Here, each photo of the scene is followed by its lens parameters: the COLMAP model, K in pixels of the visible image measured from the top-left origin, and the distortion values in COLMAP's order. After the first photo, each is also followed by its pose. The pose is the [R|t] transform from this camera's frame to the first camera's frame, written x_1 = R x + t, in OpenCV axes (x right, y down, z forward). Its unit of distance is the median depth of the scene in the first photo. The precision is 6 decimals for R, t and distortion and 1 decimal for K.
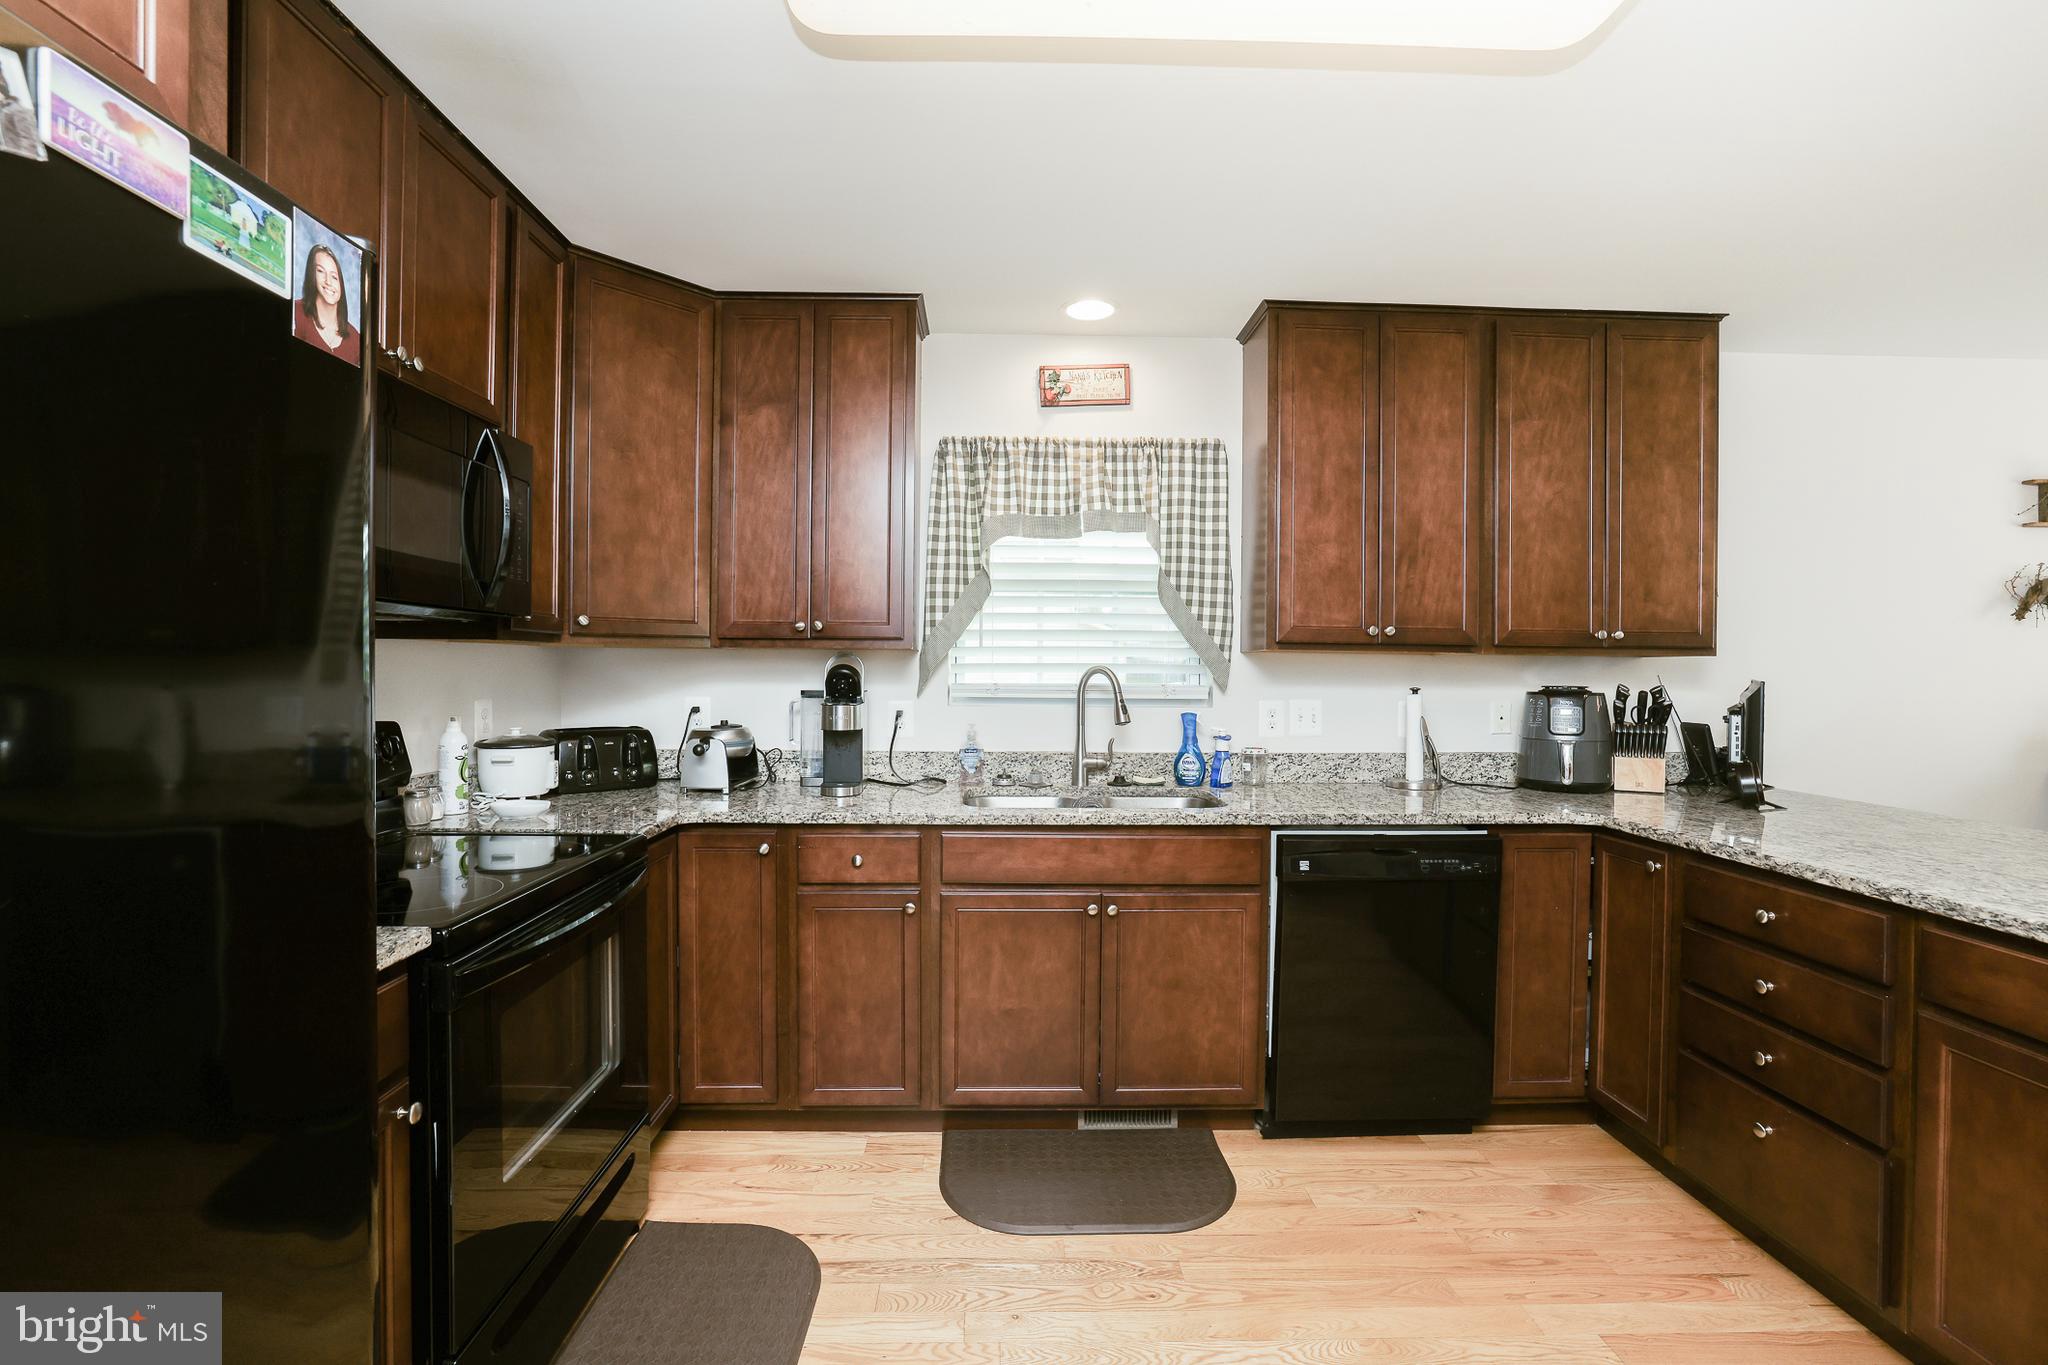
lens RADIAL K [[882.4, 0, 1015.4], [0, 882.4, 675.3], [0, 0, 1]] dist [-0.055954, 0.021614]
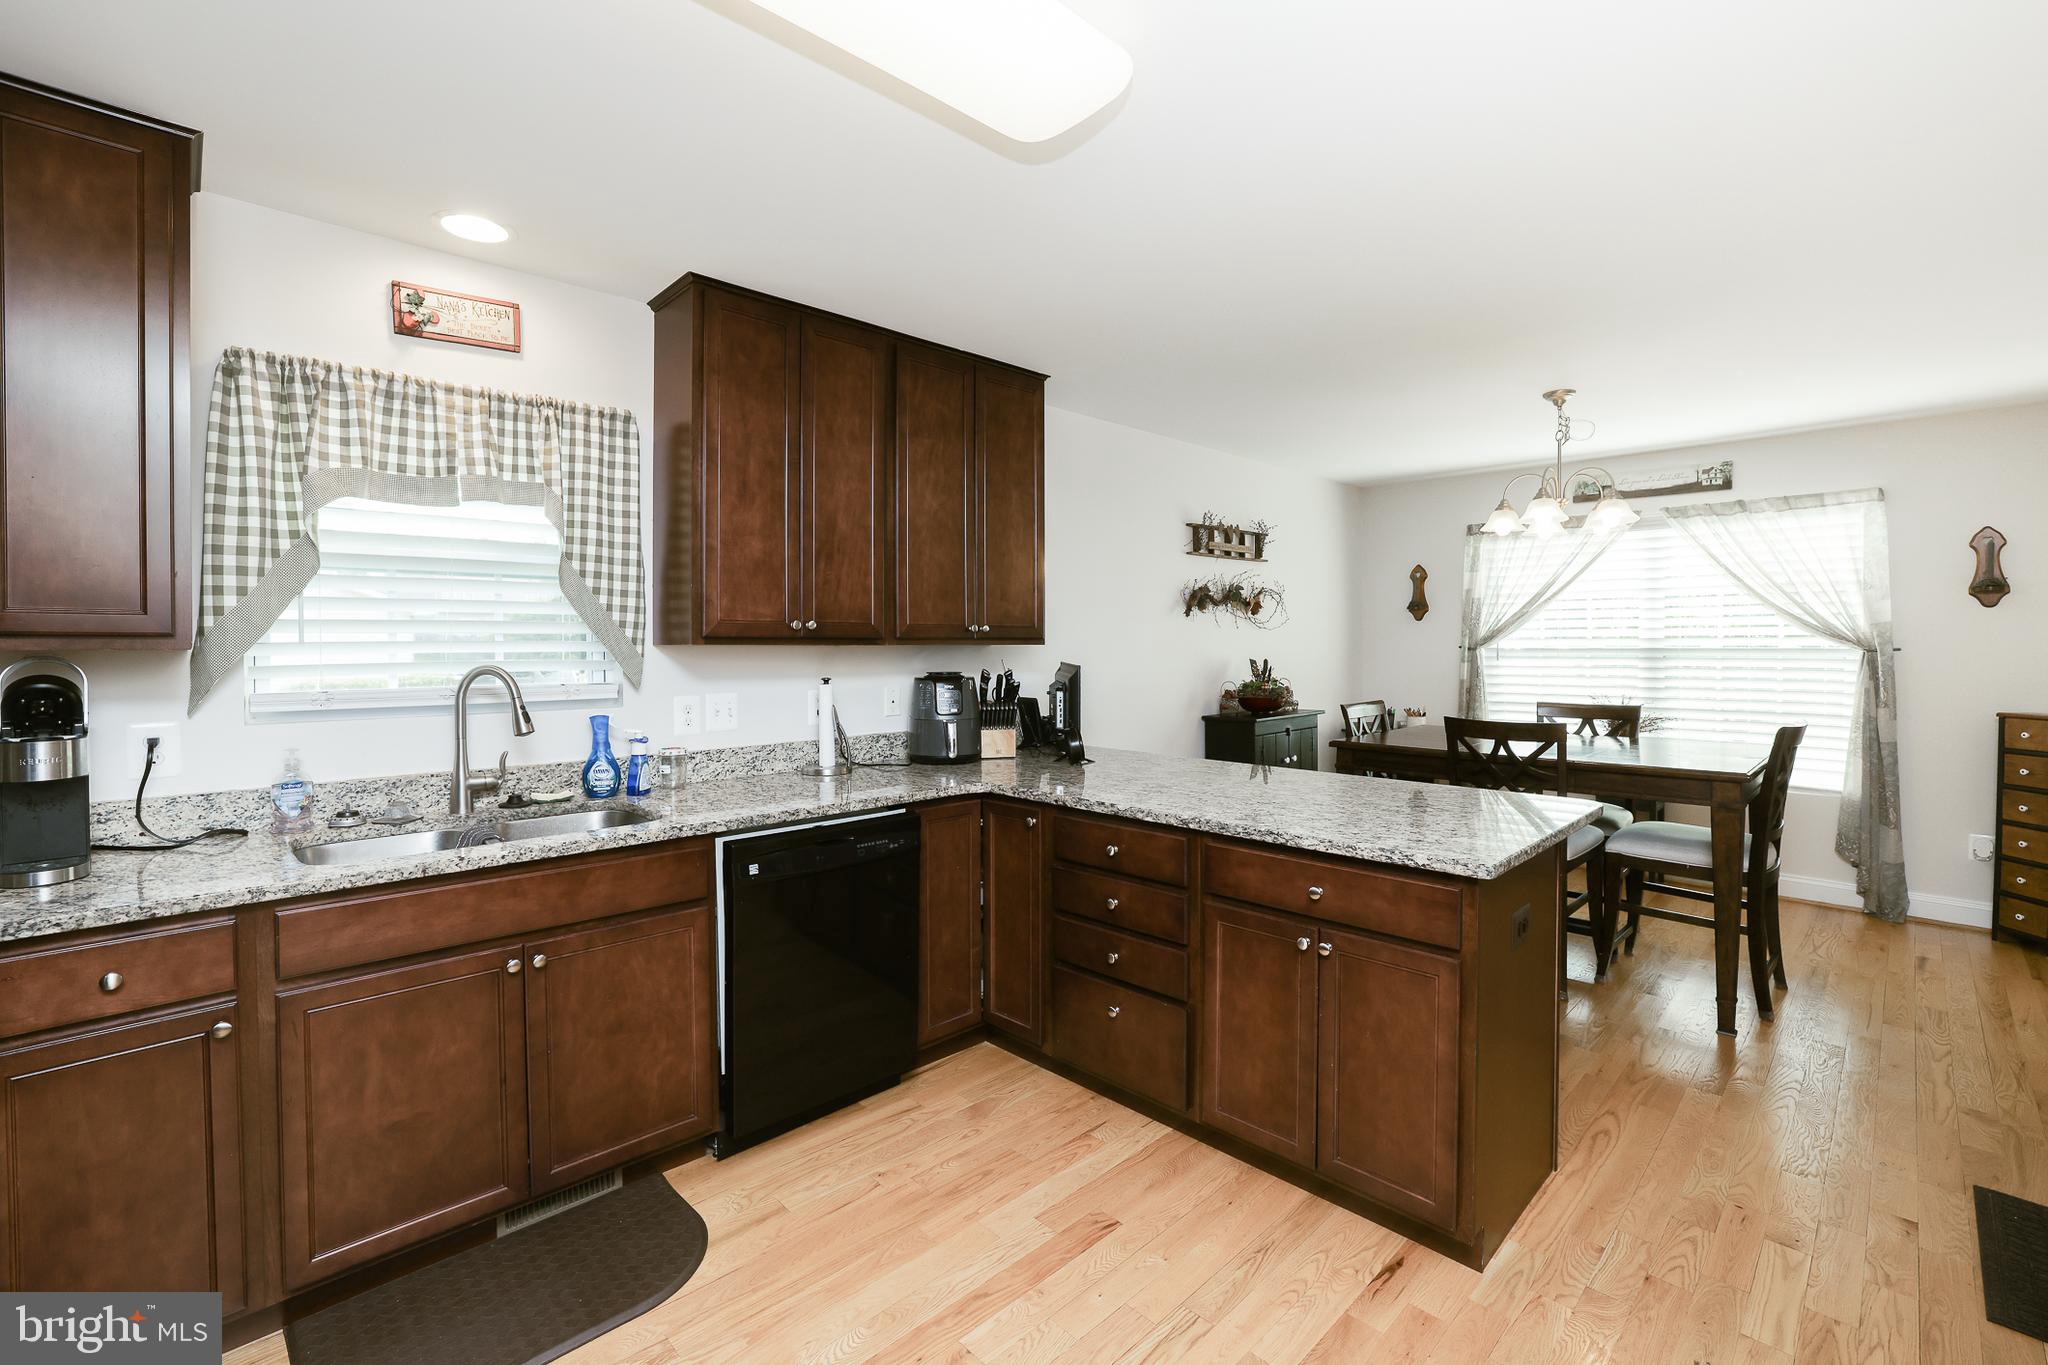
lens RADIAL K [[886.7, 0, 1019.7], [0, 886.7, 652.0], [0, 0, 1]] dist [-0.053685, 0.020672]
pose [[0.732190, -0.017237, 0.680882, -0.099972], [0.013293, 0.999851, 0.011017, -0.027076], [-0.680970, 0.000985, 0.732310, 0.069145]]
